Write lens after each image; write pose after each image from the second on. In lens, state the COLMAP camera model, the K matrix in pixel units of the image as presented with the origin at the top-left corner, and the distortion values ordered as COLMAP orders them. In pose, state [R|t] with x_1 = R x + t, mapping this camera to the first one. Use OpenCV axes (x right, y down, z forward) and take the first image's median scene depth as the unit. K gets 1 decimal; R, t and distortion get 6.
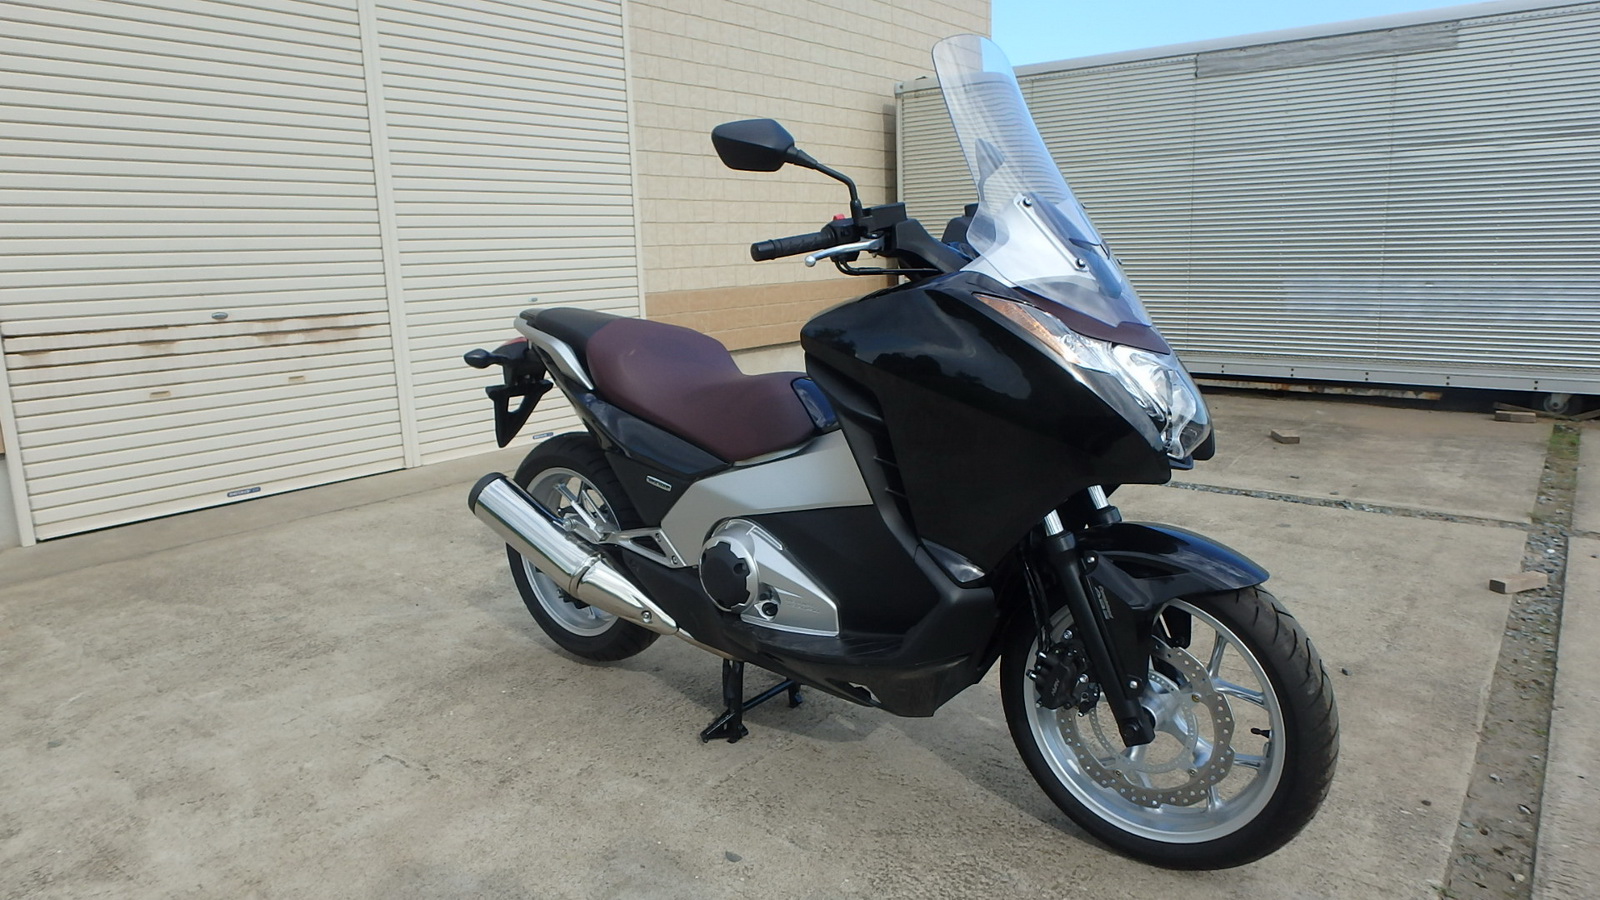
lens RADIAL K [[1014.1, 0, 800.0], [0, 1014.1, 450.0], [0, 0, 1]] dist [-0.026156, 0.002203]
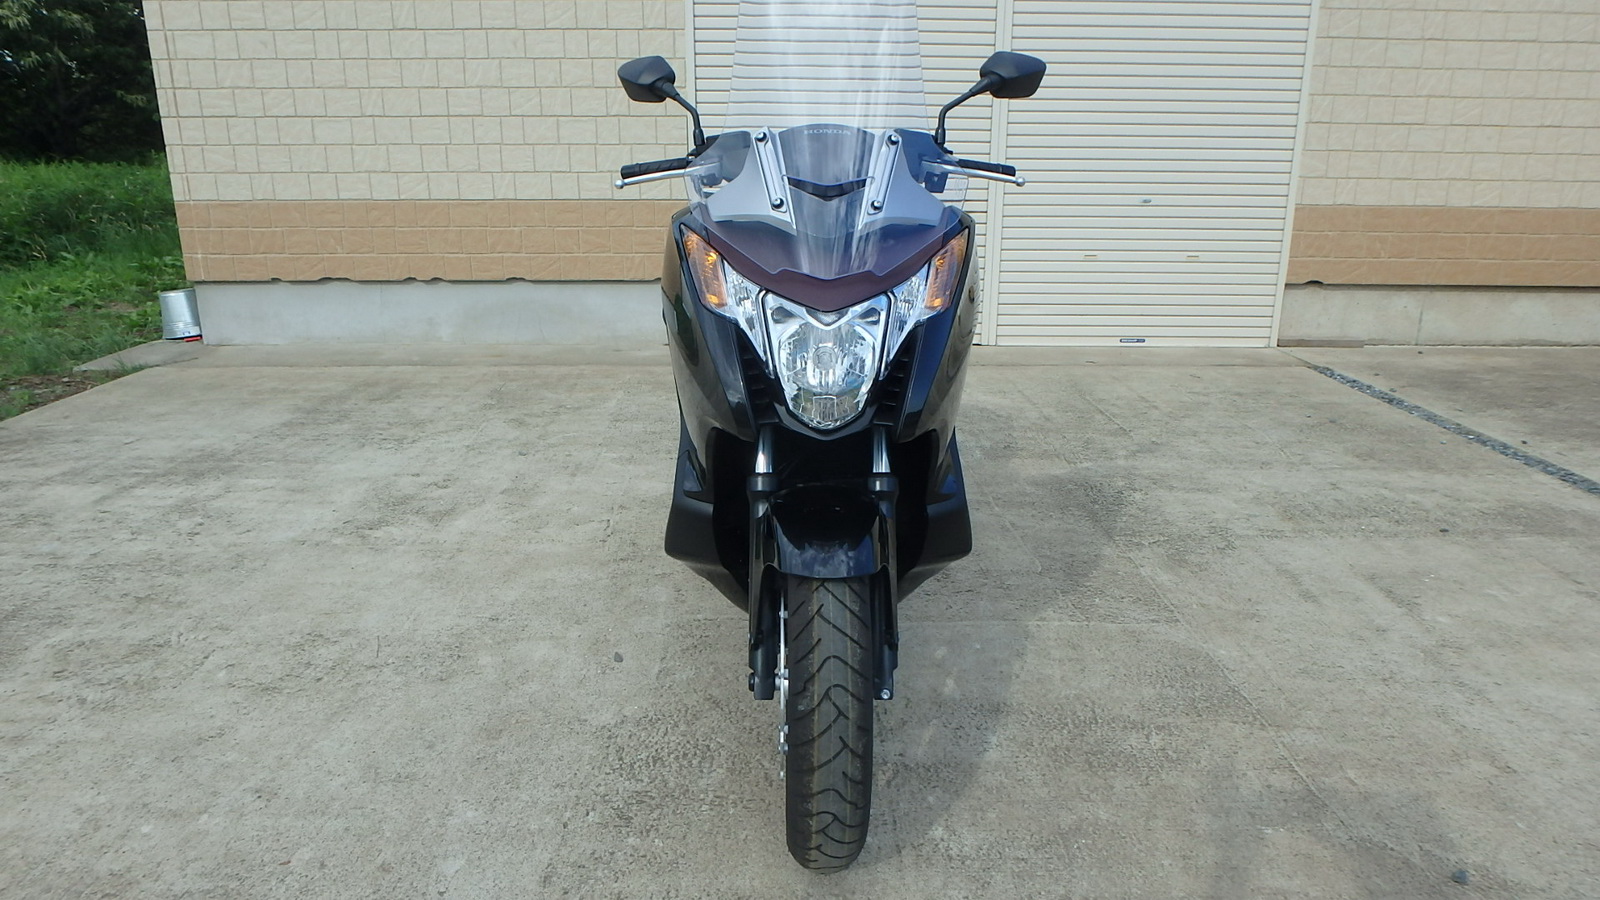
lens RADIAL K [[1003.3, 0, 796.8], [0, 1003.3, 455.0], [0, 0, 1]] dist [-0.023843, -0.002931]
pose [[0.628263, 0.261533, -0.732725, 0.548197], [-0.174415, 0.965180, 0.194955, -0.074775], [0.758199, 0.005315, 0.652002, 0.206678]]
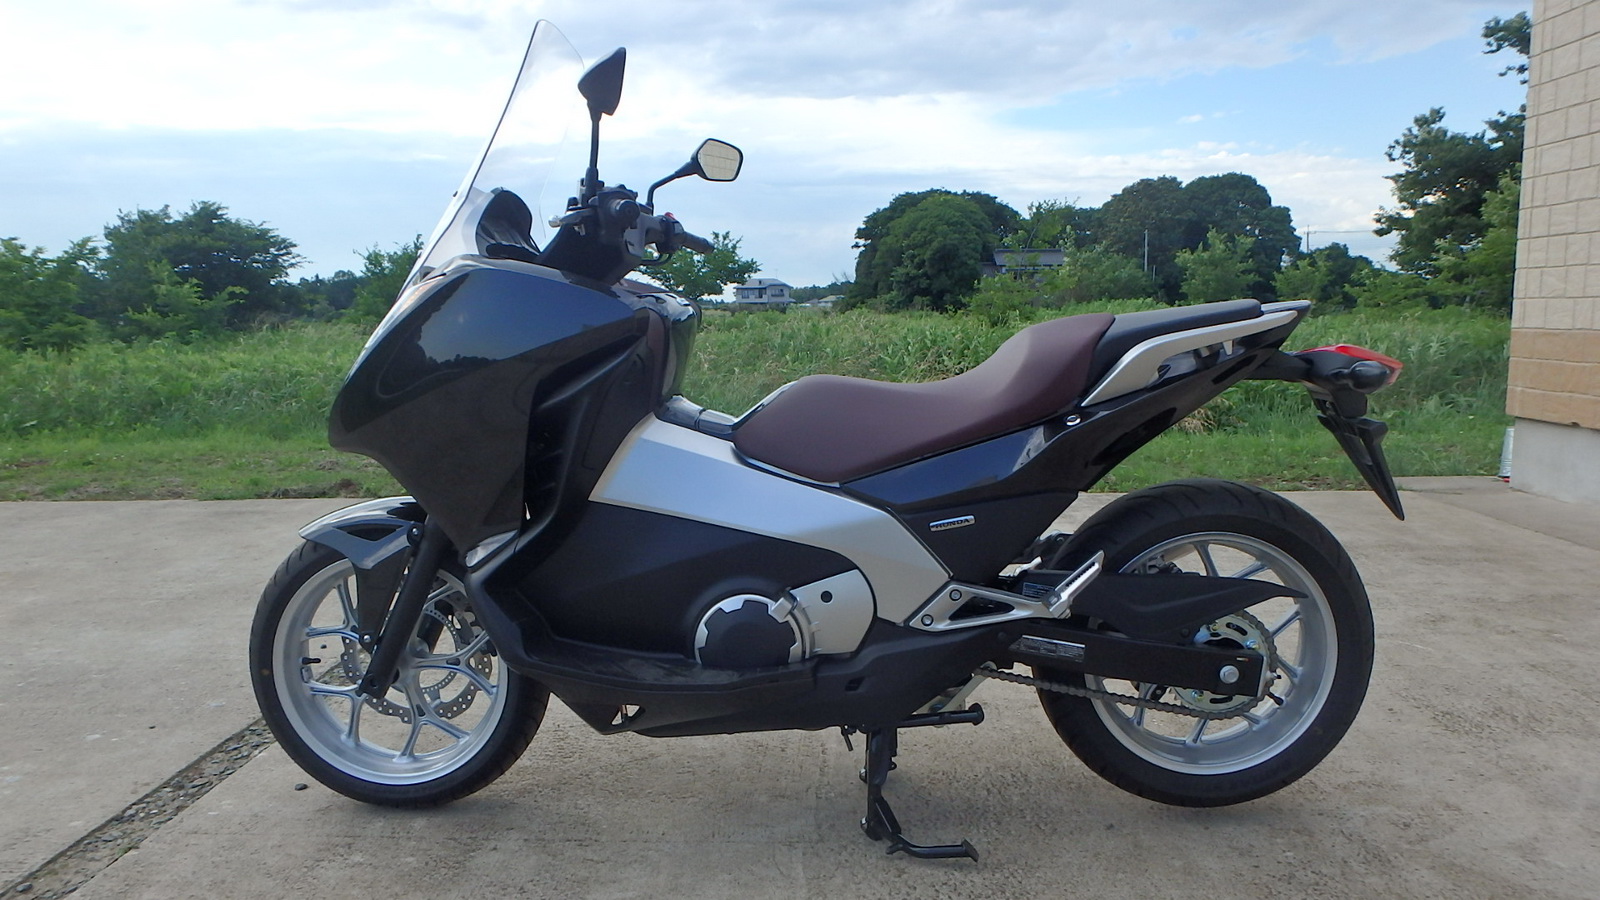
lens RADIAL K [[1014.5, 0, 804.4], [0, 1014.5, 446.5], [0, 0, 1]] dist [-0.016210, 0.002851]
pose [[-0.806295, 0.113315, -0.580558, 0.344626], [-0.085197, 0.948998, 0.303552, -0.190868], [0.585346, 0.294214, -0.755519, 1.138211]]
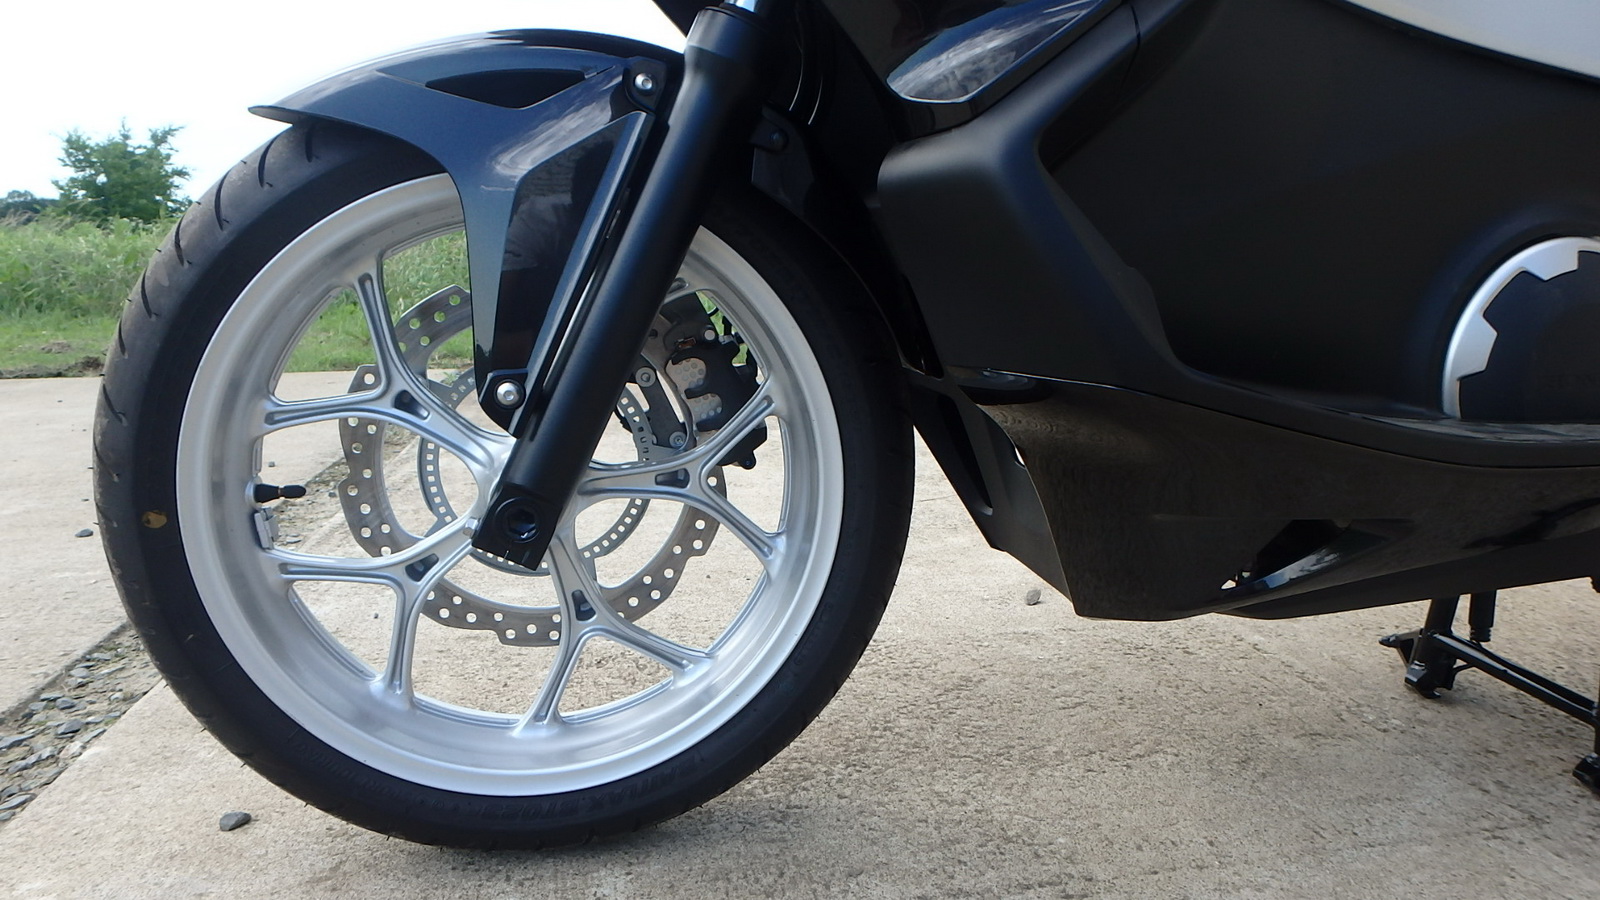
lens RADIAL K [[1014.5, 0, 804.4], [0, 1014.5, 446.5], [0, 0, 1]] dist [-0.016210, 0.002851]
pose [[-0.655763, 0.169104, -0.735785, 0.332838], [-0.141212, 0.929918, 0.339576, 0.043956], [0.741643, 0.326583, -0.585926, 0.750772]]
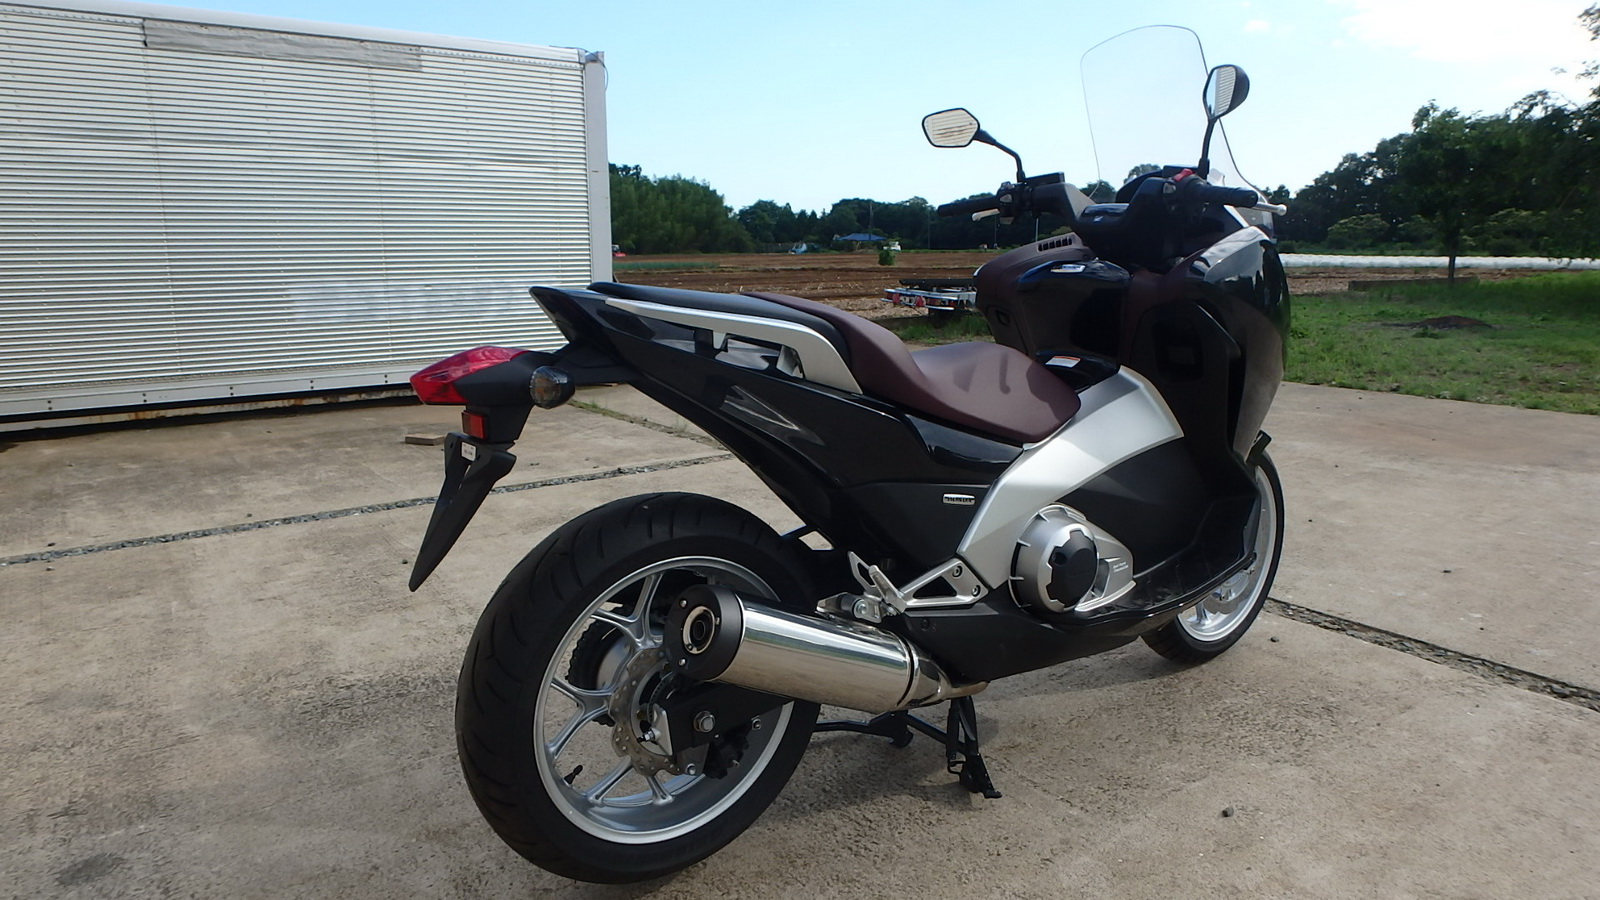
lens RADIAL K [[1009.1, 0, 809.9], [0, 1009.1, 452.4], [0, 0, 1]] dist [-0.030496, 0.003477]
pose [[0.261367, -0.162713, 0.951426, -0.619033], [0.185951, 0.975713, 0.115784, -0.077092], [-0.947159, 0.146656, 0.285276, 0.623772]]
